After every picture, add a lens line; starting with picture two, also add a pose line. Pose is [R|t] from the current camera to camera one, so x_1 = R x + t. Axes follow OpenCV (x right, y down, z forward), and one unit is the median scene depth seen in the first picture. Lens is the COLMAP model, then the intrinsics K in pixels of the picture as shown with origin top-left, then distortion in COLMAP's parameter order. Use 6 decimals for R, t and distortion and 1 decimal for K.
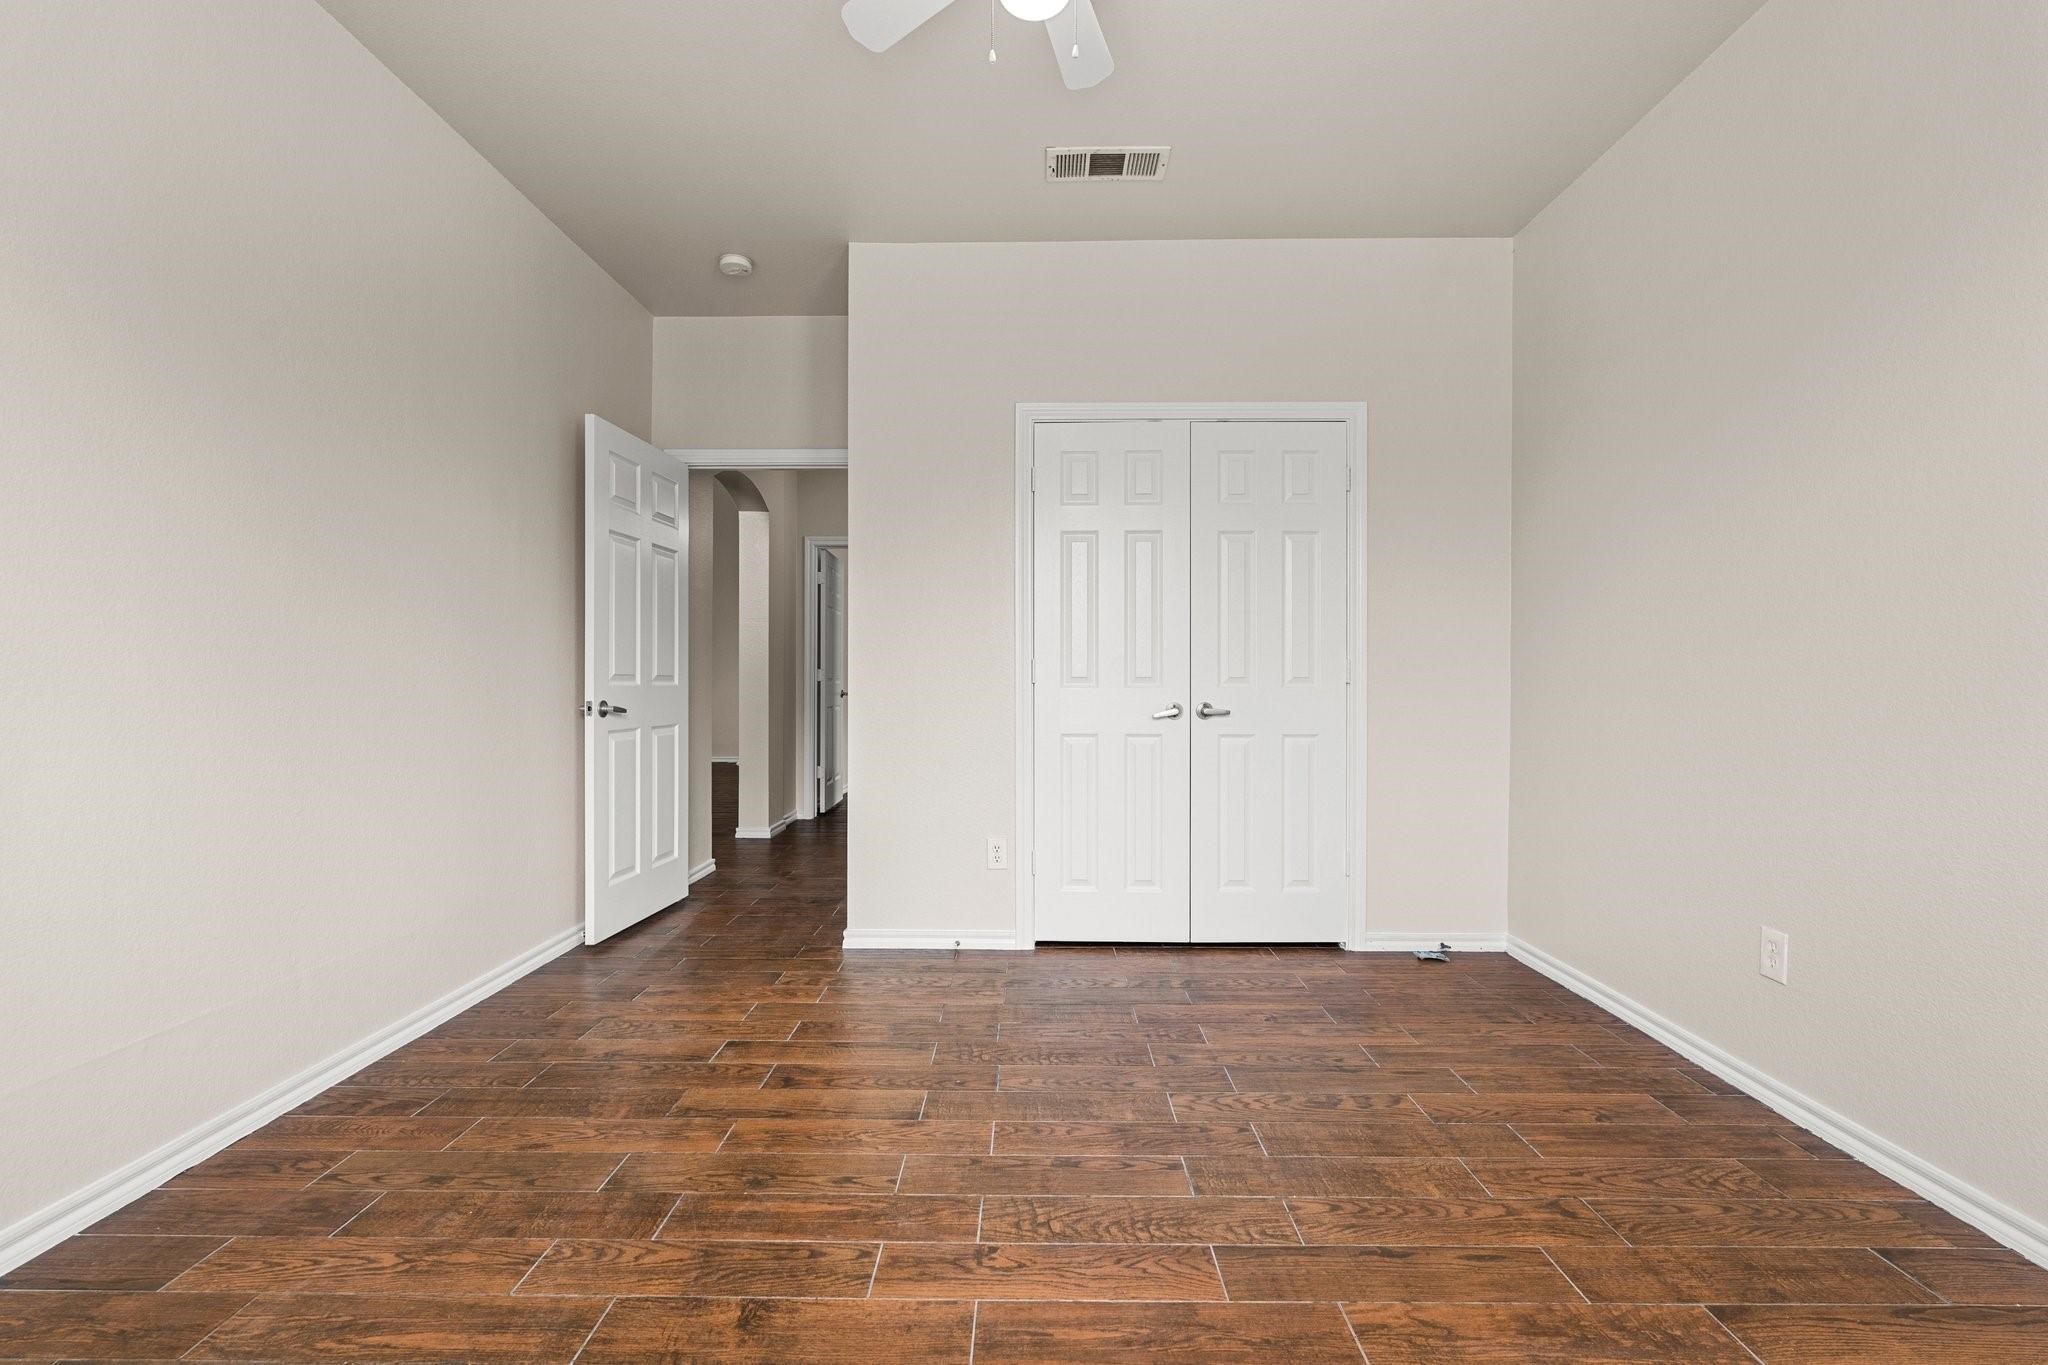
lens RADIAL K [[912.3, 0, 1027.0], [0, 912.3, 680.2], [0, 0, 1]] dist [-0.005406, 0.001276]
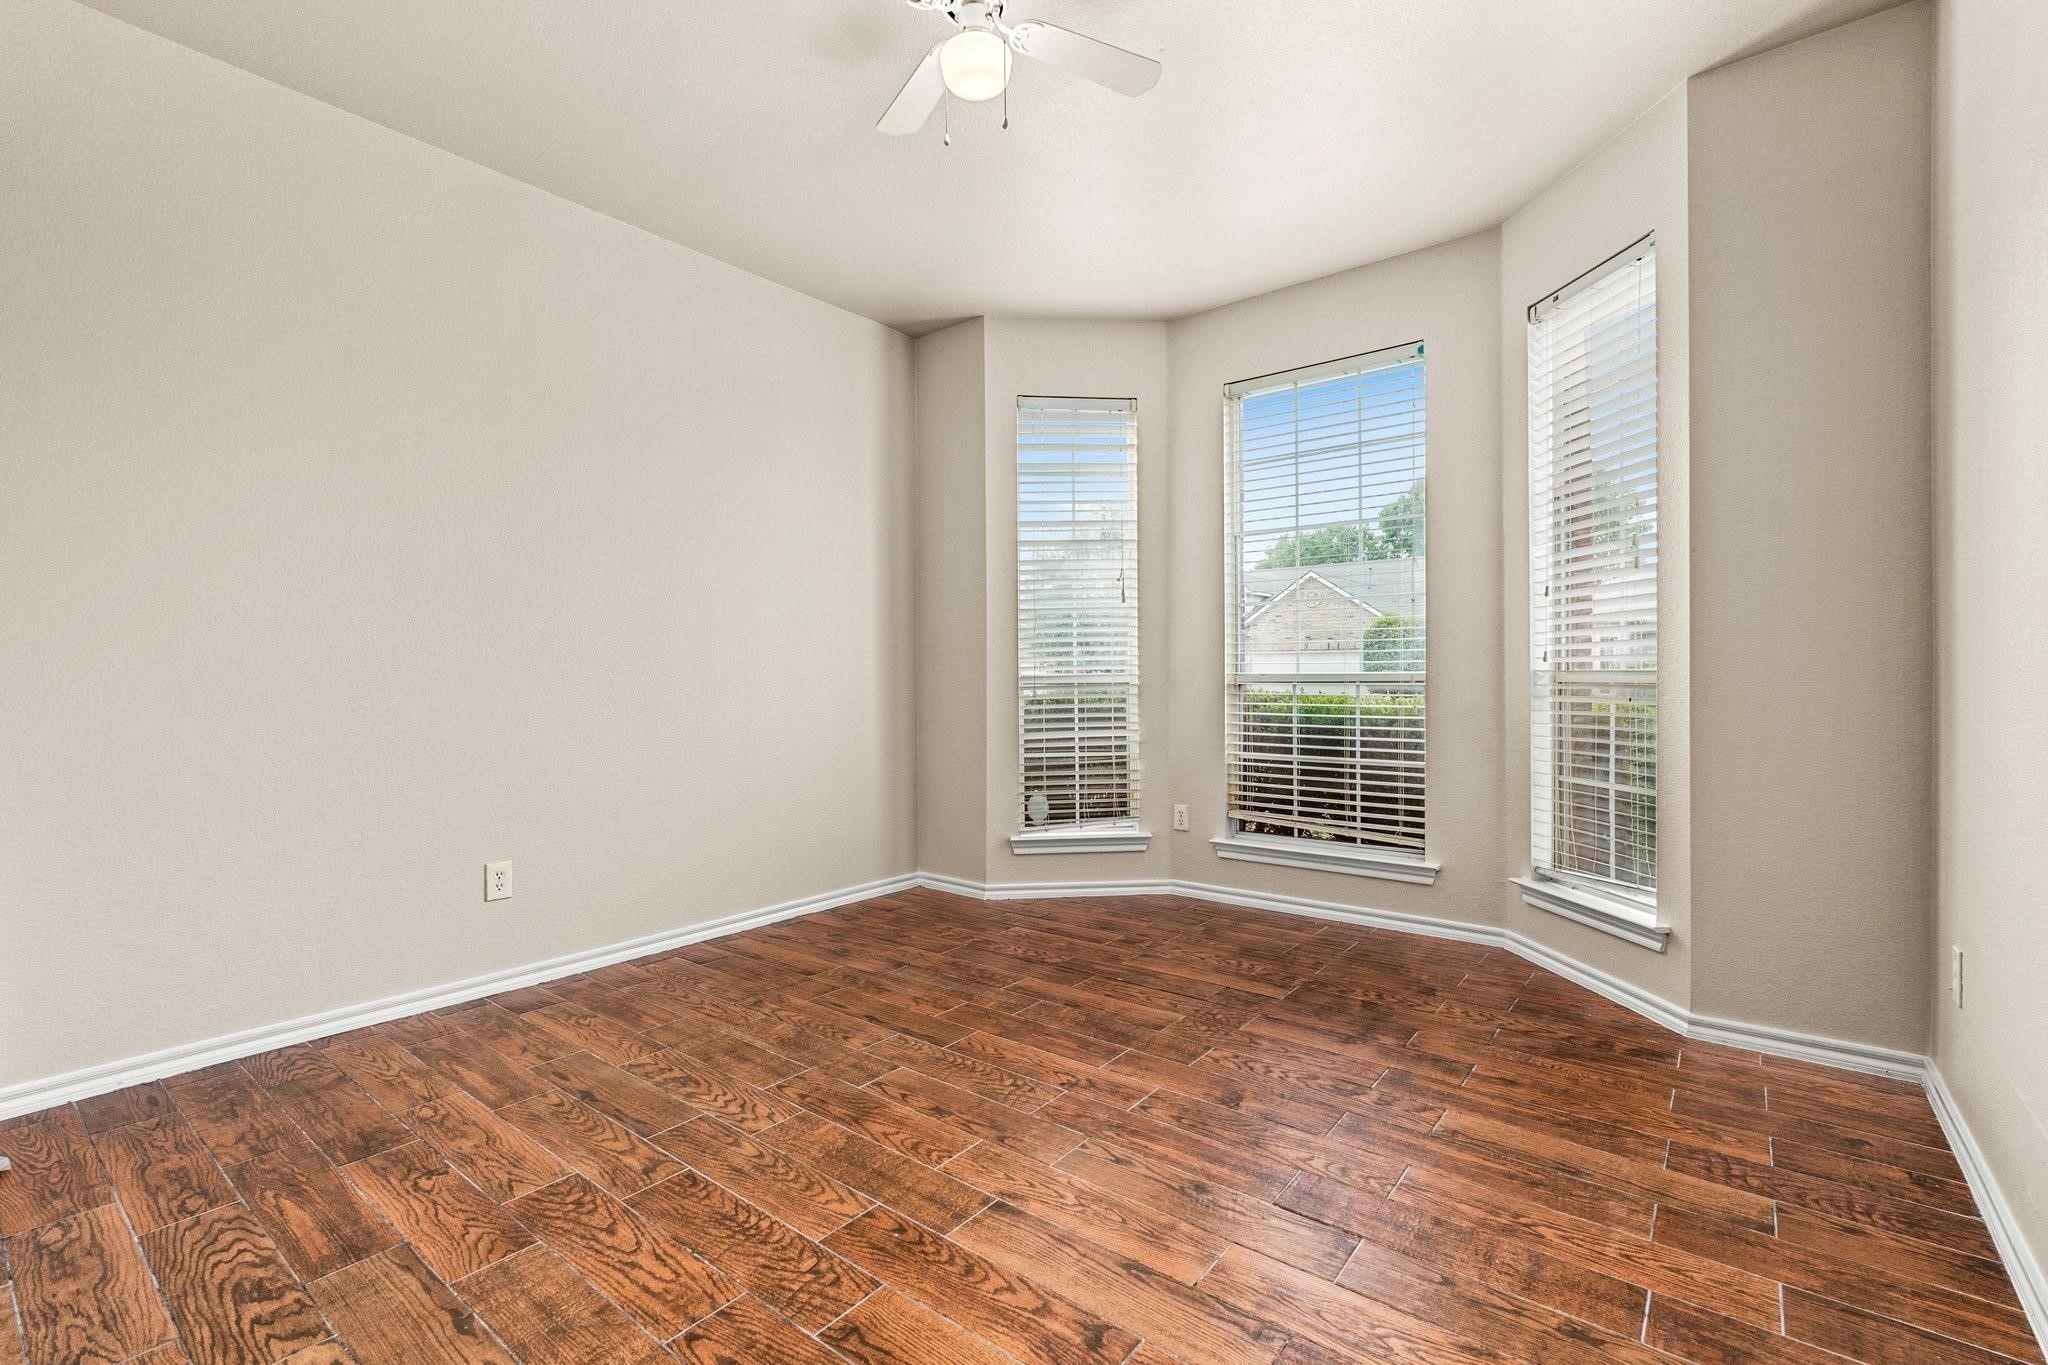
lens RADIAL K [[912.3, 0, 1032.4], [0, 912.3, 679.1], [0, 0, 1]] dist [-0.005406, 0.001276]
pose [[-0.797859, 0.001670, 0.602842, -0.712160], [0.003807, 0.999990, 0.002268, 0.001221], [-0.602833, 0.004105, -0.797857, 1.805576]]
